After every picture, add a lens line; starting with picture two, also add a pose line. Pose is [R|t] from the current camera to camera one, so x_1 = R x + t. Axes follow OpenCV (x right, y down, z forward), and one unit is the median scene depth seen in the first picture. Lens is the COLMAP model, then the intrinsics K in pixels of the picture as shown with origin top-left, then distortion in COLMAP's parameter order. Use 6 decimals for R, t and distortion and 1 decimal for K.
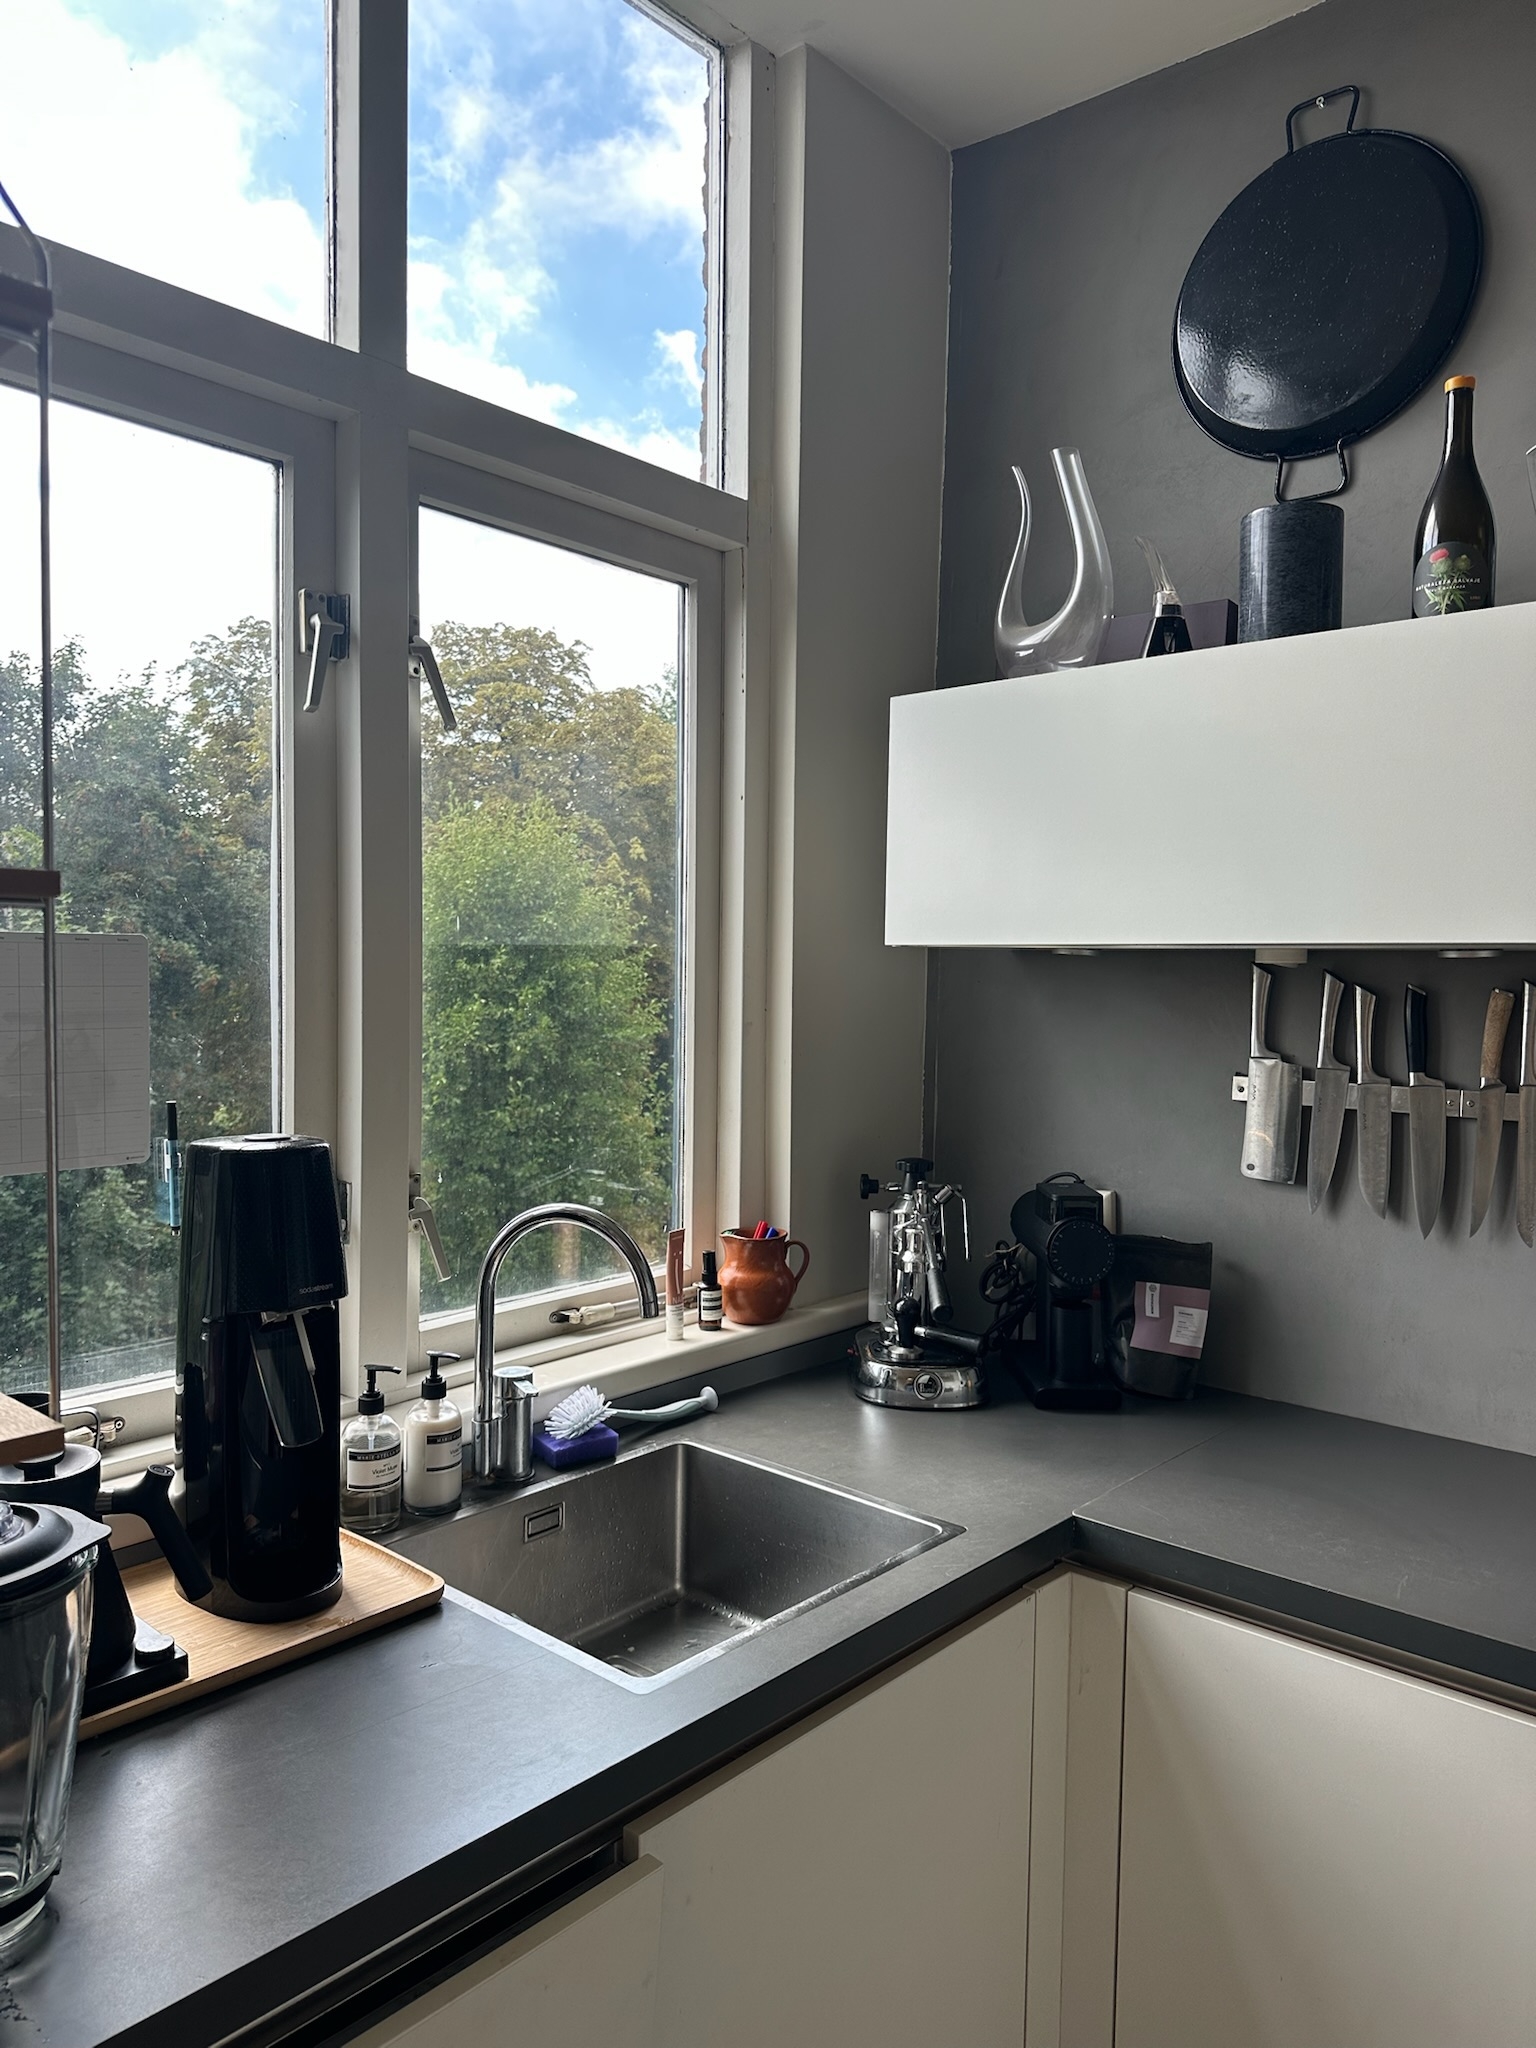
lens RADIAL K [[1423.8, 0, 766.0], [0, 1423.8, 1021.6], [0, 0, 1]] dist [0.039118, -0.025155]
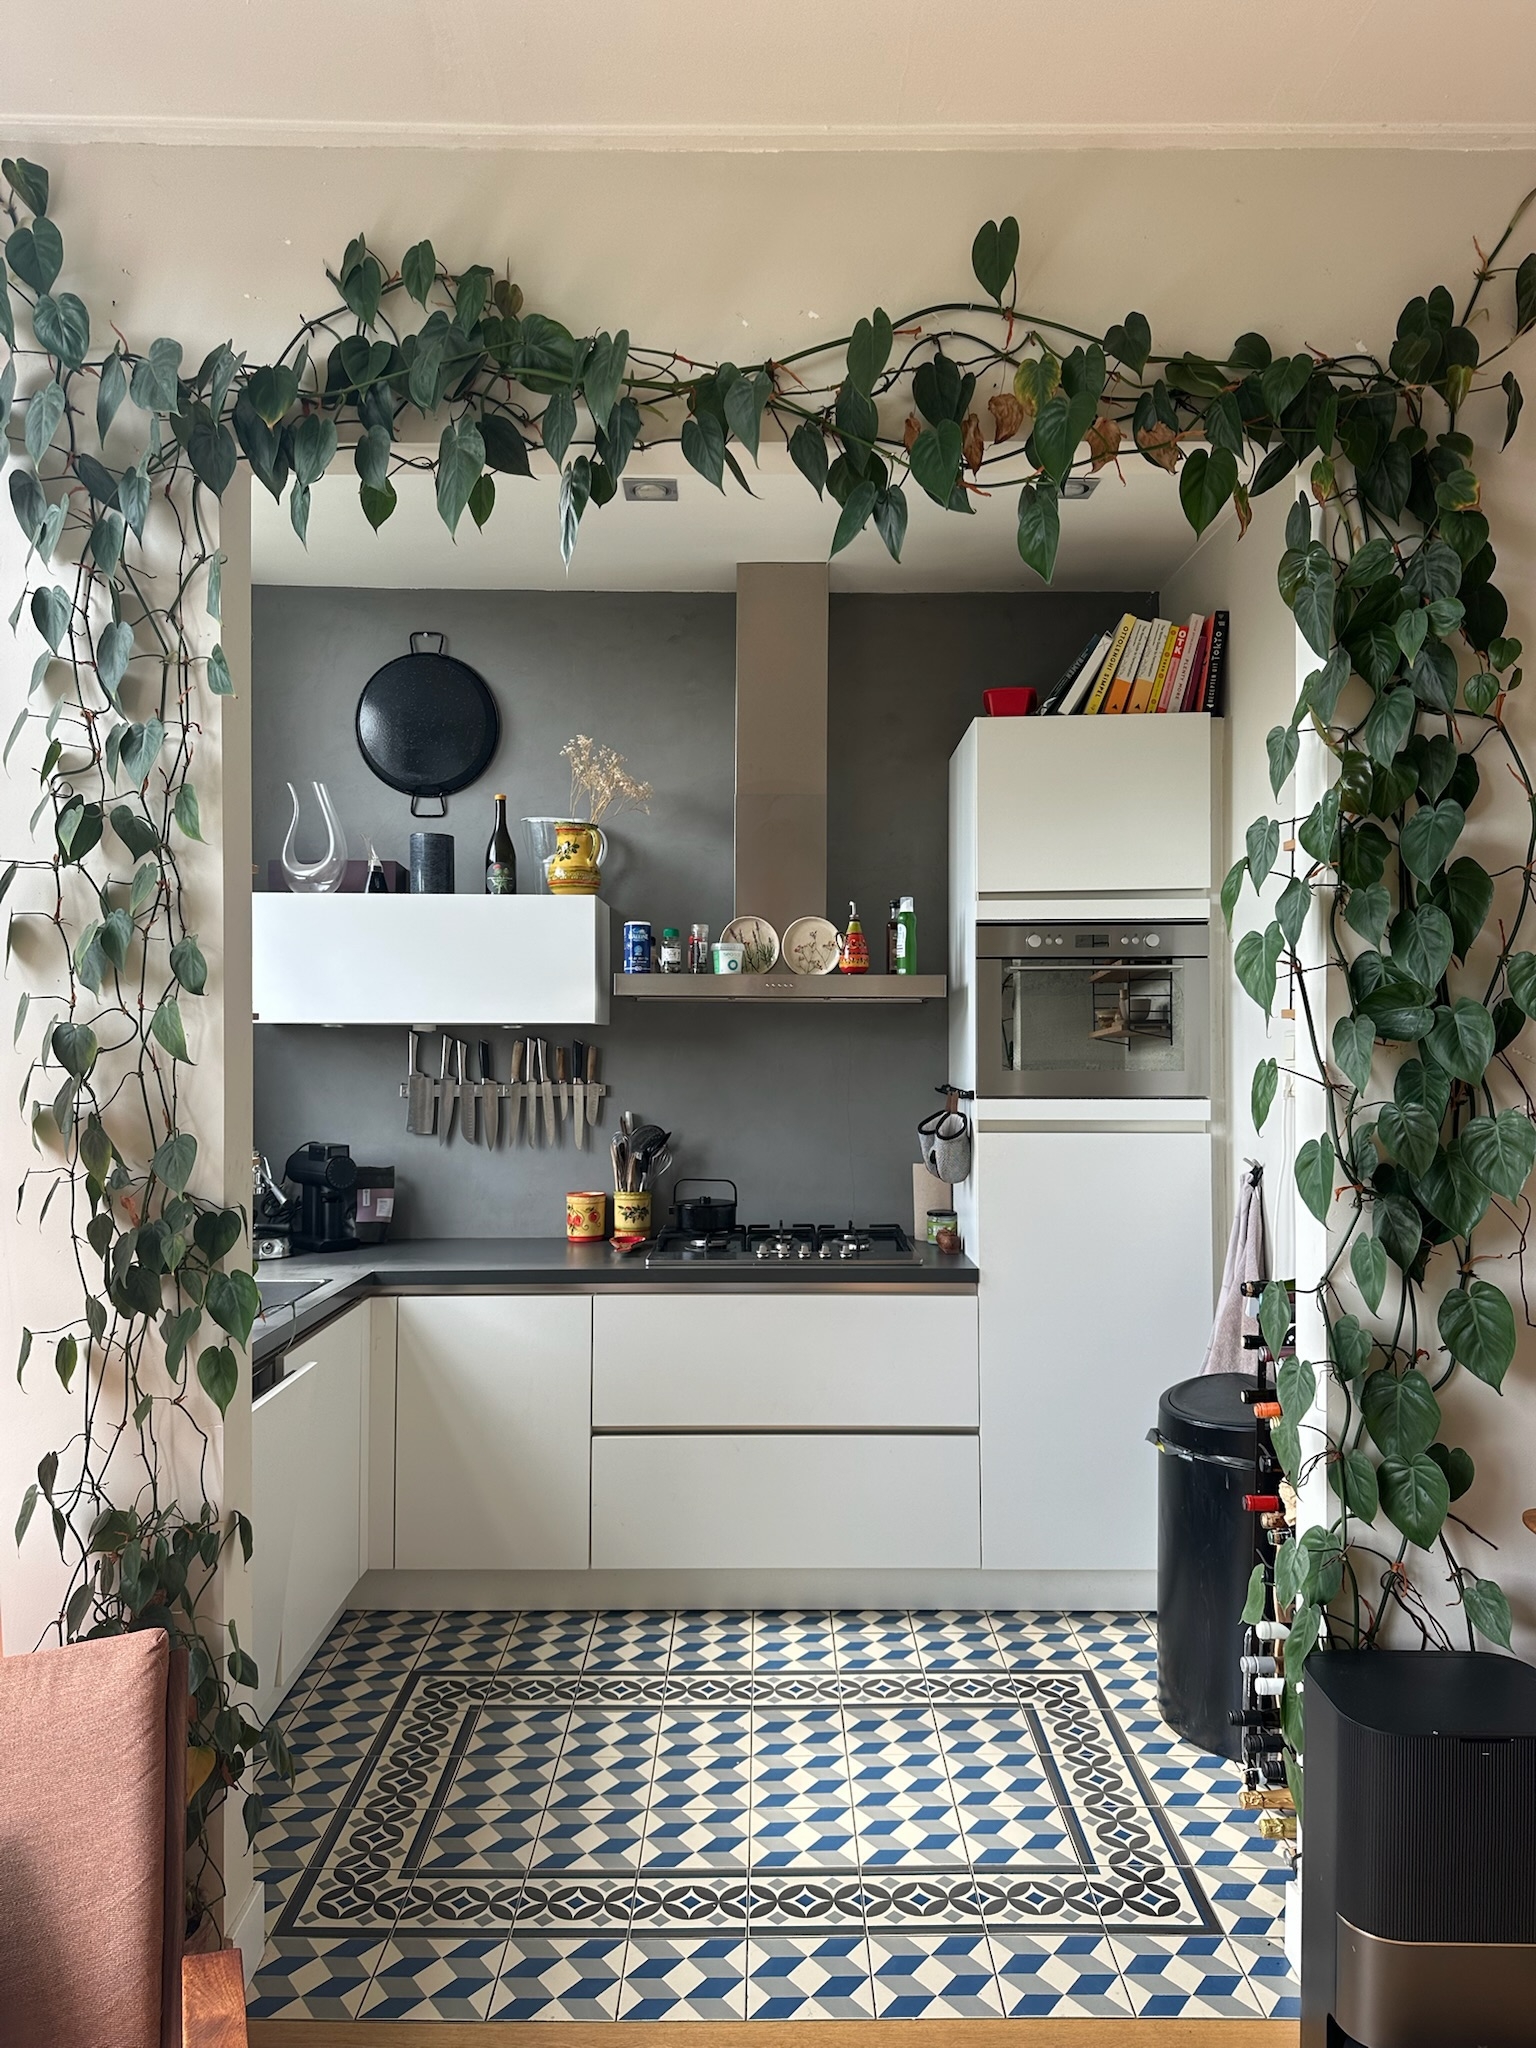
lens RADIAL K [[1423.8, 0, 766.4], [0, 1423.8, 1029.6], [0, 0, 1]] dist [0.039118, -0.025155]
pose [[0.748468, -0.008832, 0.663113, -0.647749], [0.035760, 0.998994, -0.027057, 0.032046], [-0.662207, 0.043964, 0.748031, -0.901268]]
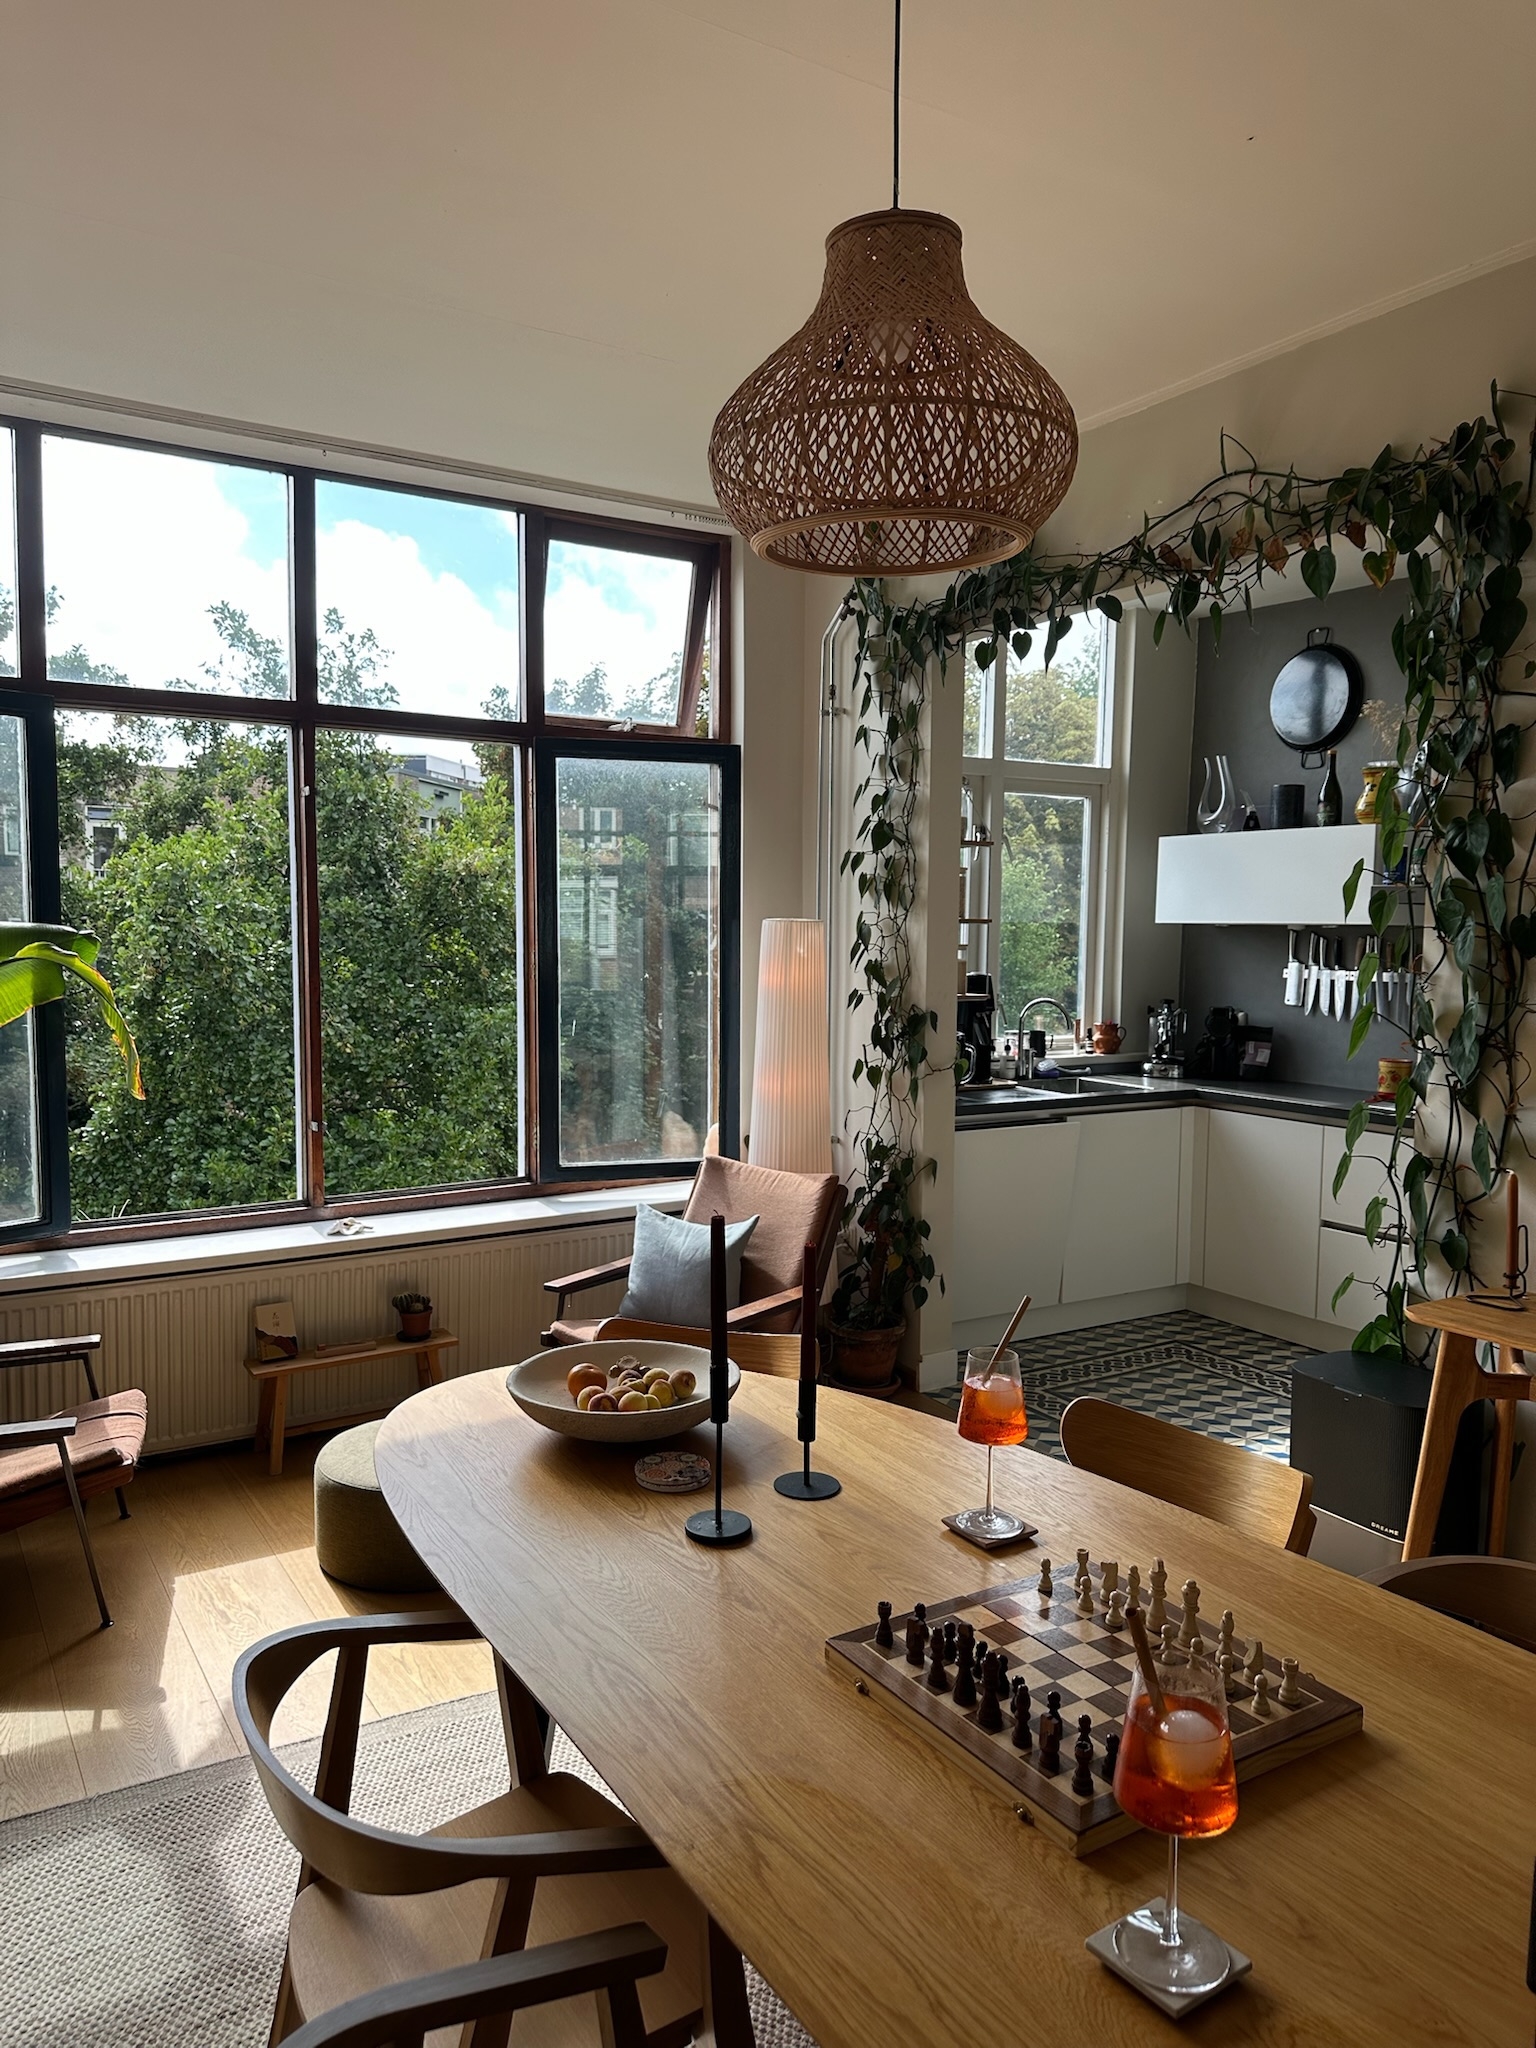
lens RADIAL K [[1423.8, 0, 749.8], [0, 1423.8, 1042.8], [0, 0, 1]] dist [0.039118, -0.025155]
pose [[0.956882, 0.023147, -0.289553, 0.142728], [-0.011057, 0.999000, 0.043321, 0.073353], [0.290266, -0.038252, 0.956181, -2.034506]]
